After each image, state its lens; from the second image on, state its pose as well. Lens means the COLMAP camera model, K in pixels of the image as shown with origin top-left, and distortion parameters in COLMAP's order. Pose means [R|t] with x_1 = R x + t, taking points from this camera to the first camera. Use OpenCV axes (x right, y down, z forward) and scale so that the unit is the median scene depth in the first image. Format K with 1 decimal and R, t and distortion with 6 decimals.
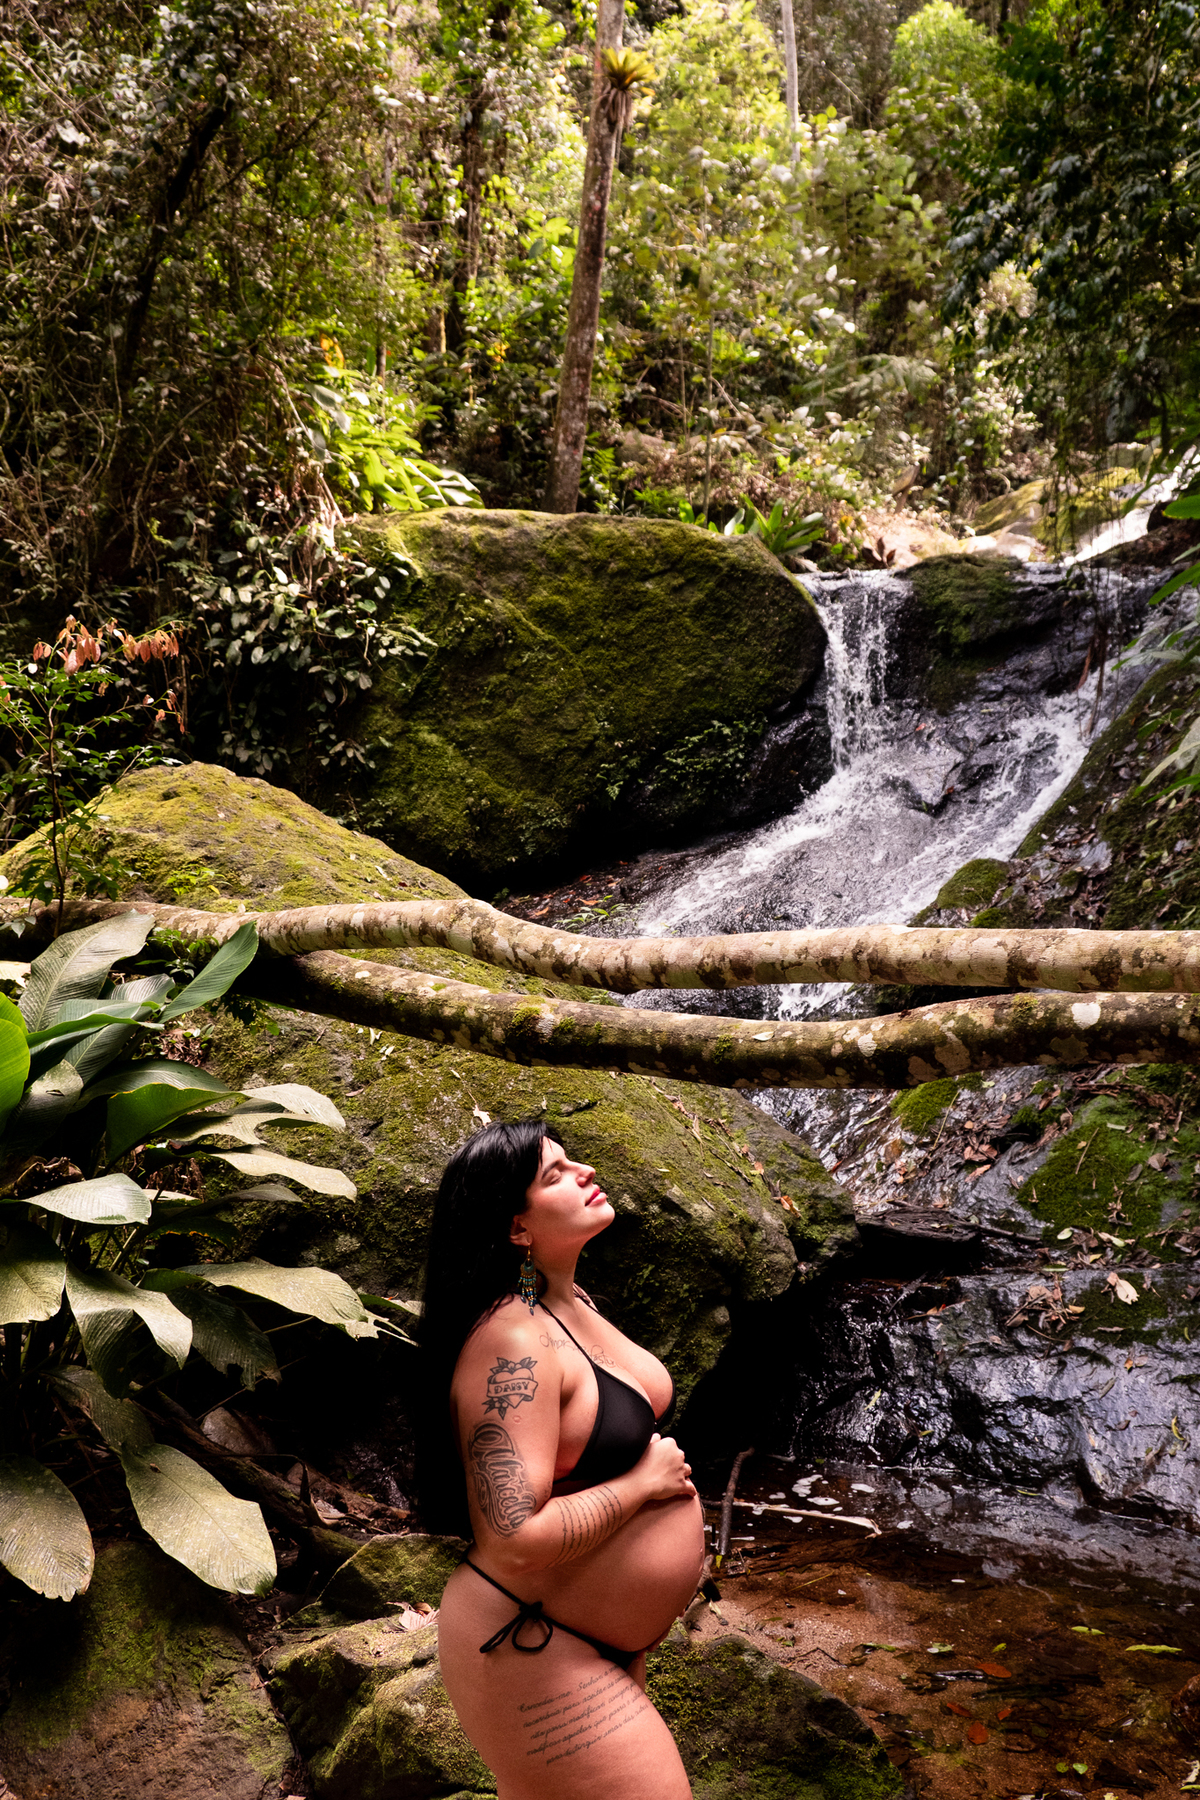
lens RADIAL K [[1916.7, 0, 600.0], [0, 1916.7, 900.0], [0, 0, 1]] dist [0.014376, 0.049877]
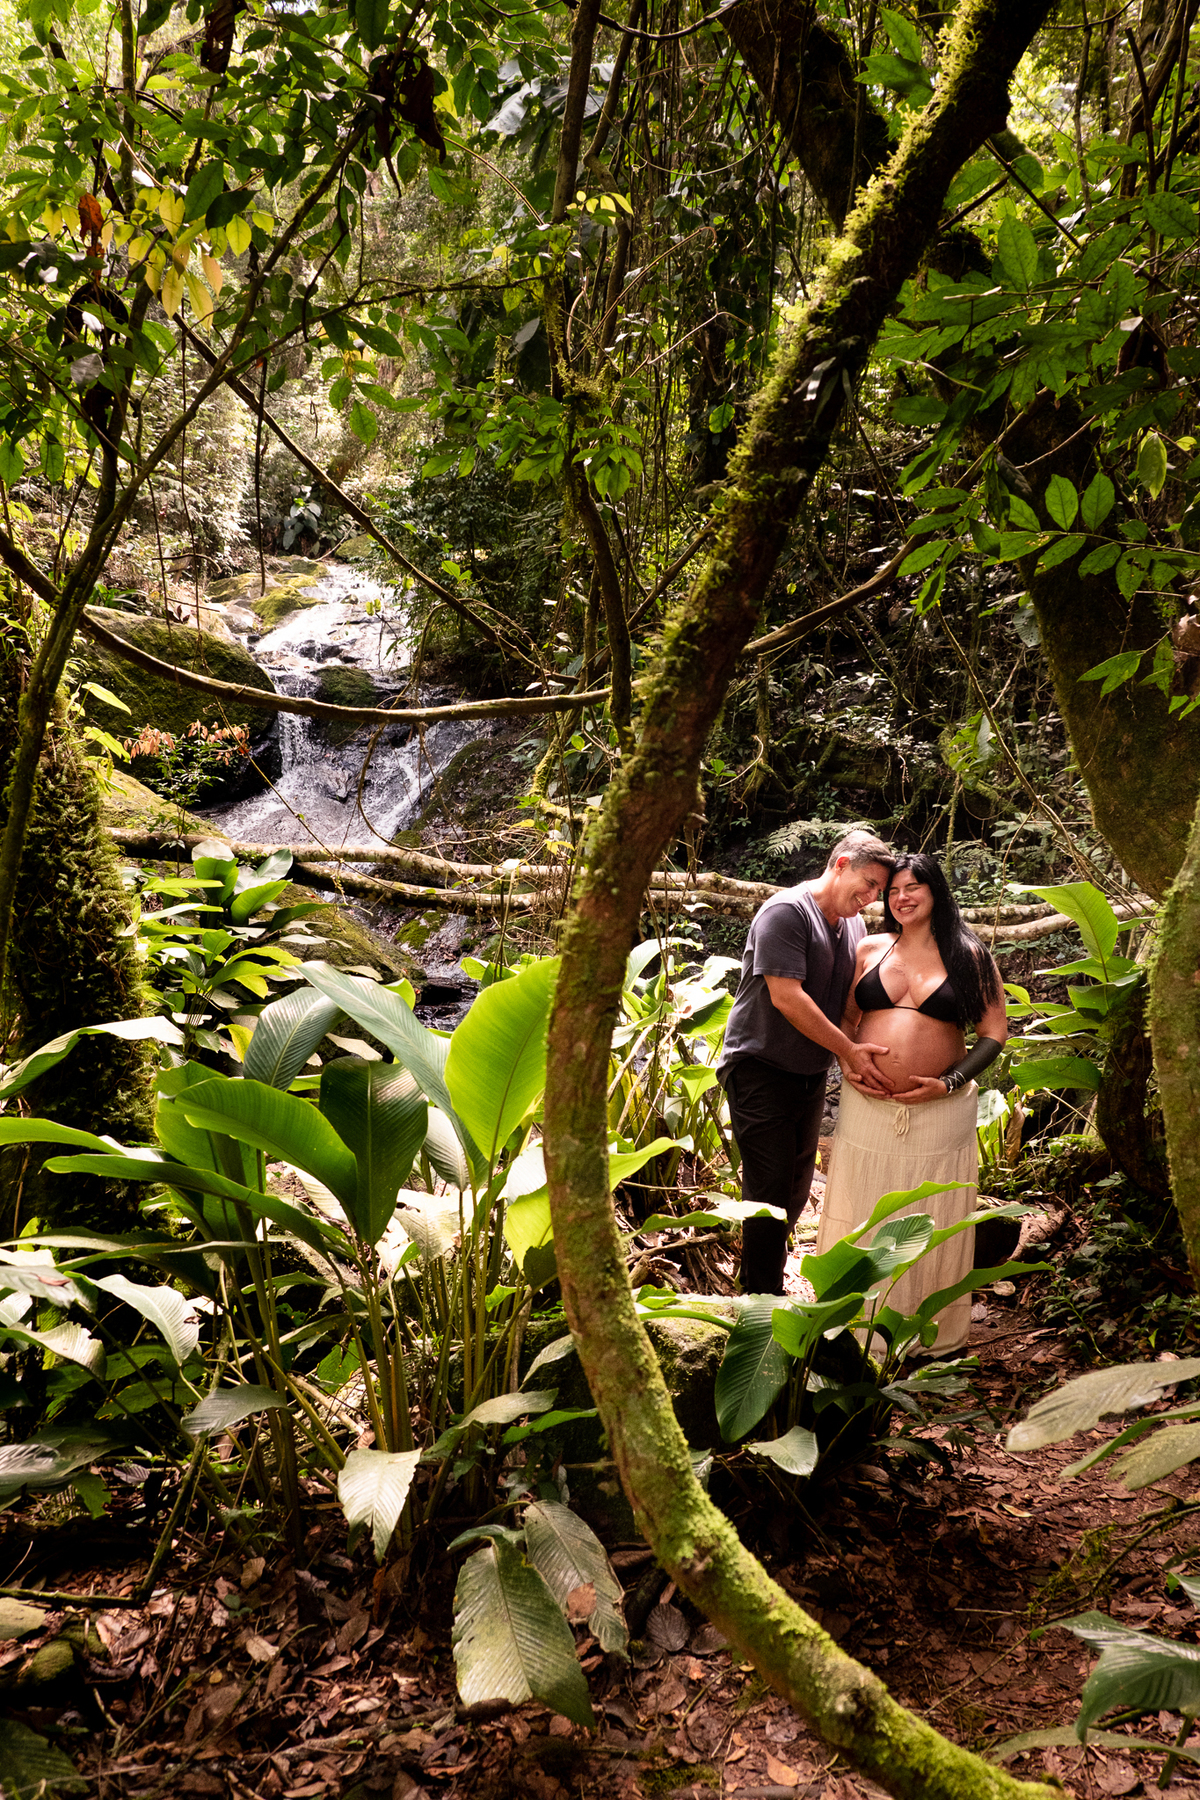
lens RADIAL K [[1374.9, 0, 619.6], [0, 1374.9, 906.7], [0, 0, 1]] dist [0.011788, -0.001890]
pose [[0.837941, 0.037943, 0.544440, -0.587650], [-0.064452, 0.997479, 0.029681, 0.003671], [-0.541941, -0.059961, 0.838275, -0.588386]]
